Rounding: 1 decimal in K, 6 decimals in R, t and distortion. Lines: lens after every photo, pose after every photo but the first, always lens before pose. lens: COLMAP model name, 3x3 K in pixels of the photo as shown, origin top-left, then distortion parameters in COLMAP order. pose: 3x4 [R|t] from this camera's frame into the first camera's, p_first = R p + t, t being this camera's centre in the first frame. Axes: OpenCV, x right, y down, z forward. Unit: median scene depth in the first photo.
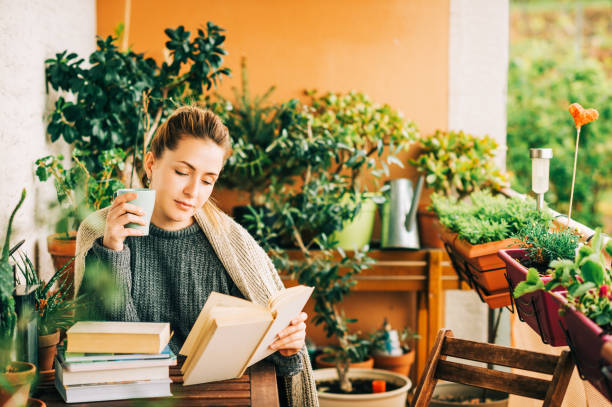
lens RADIAL K [[1476.8, 0, 306.0], [0, 1476.8, 203.5], [0, 0, 1]] dist [0.022239, -0.866854]
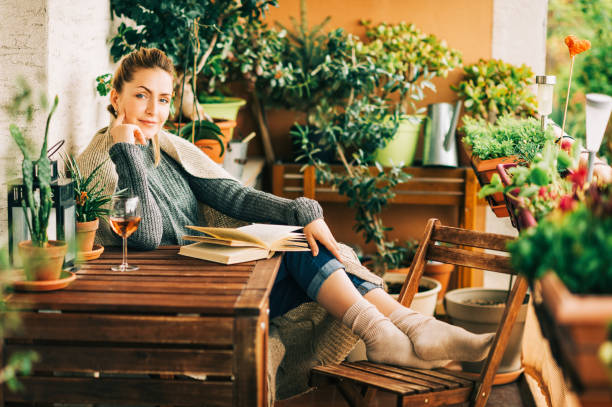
lens RADIAL K [[1476.8, 0, 306.0], [0, 1476.8, 203.5], [0, 0, 1]] dist [0.022239, -0.866854]
pose [[0.995118, 0.024870, -0.095502, 0.076553], [-0.020561, 0.998737, 0.045846, 0.010598], [0.096522, -0.043658, 0.994373, -0.113385]]
